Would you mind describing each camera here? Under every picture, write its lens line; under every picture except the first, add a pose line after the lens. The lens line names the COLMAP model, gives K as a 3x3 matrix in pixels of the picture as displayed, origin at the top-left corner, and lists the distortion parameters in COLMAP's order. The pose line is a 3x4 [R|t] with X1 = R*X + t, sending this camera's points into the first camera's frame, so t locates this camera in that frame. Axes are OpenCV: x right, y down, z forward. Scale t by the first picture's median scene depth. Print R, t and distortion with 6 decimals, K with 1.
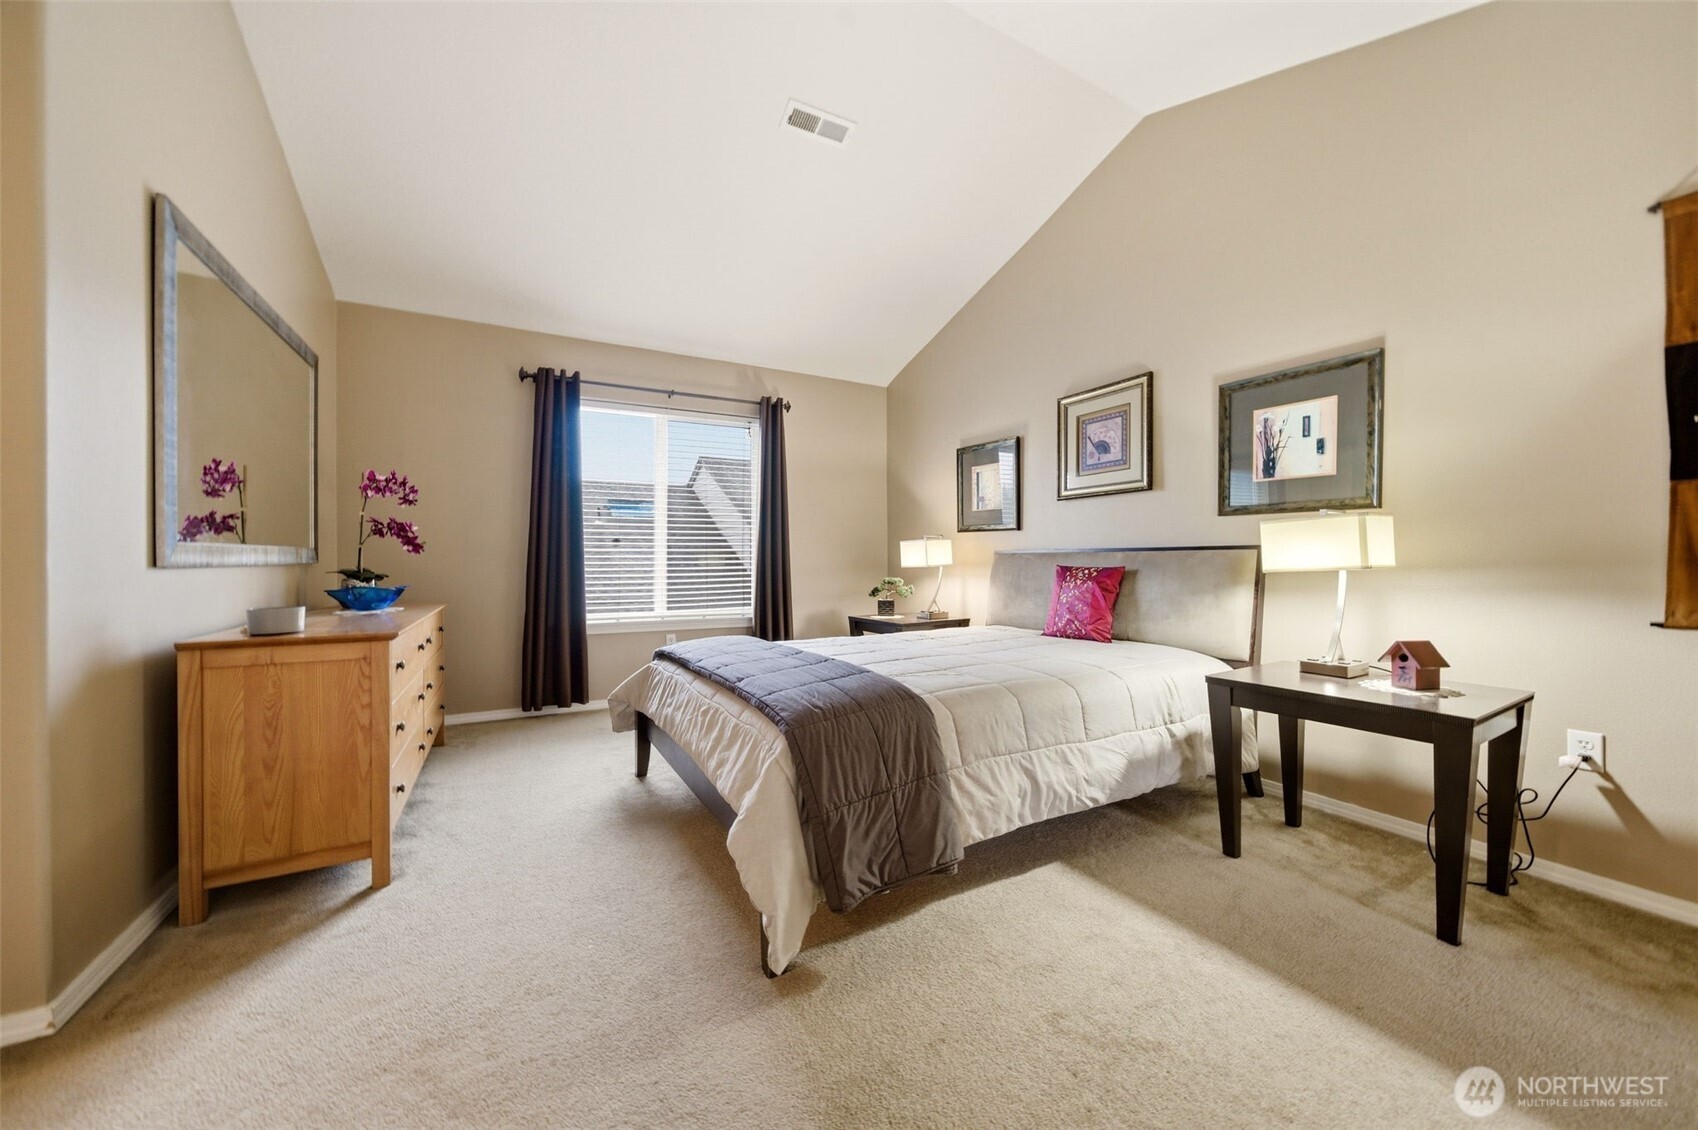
lens RADIAL K [[599.8, 0, 848.0], [0, 599.8, 551.7], [0, 0, 1]] dist [0.000168, 0.000016]
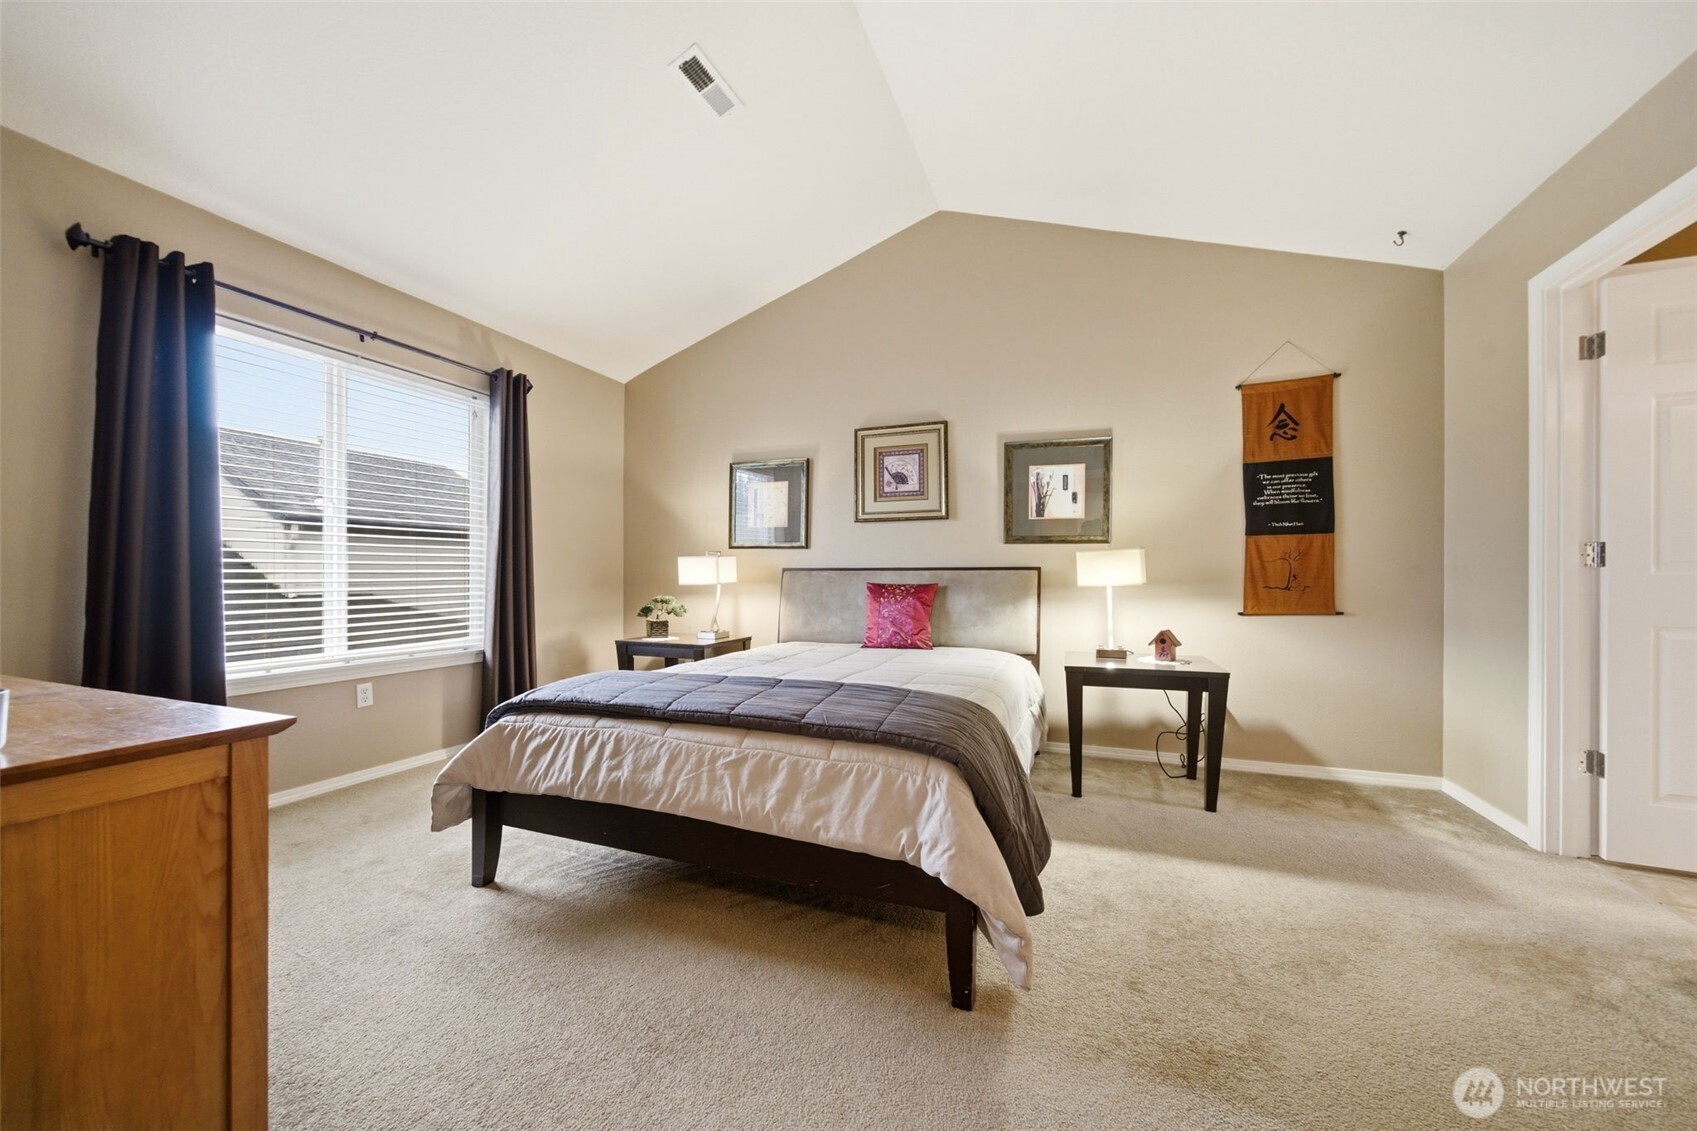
lens RADIAL K [[619.6, 0, 844.0], [0, 619.6, 568.7], [0, 0, 1]] dist [-0.037123, 0.016396]
pose [[0.783695, 0.010389, 0.621059, -0.421423], [-0.011771, 0.999929, -0.001873, 0.000035], [-0.621034, -0.005842, 0.783762, 0.158766]]
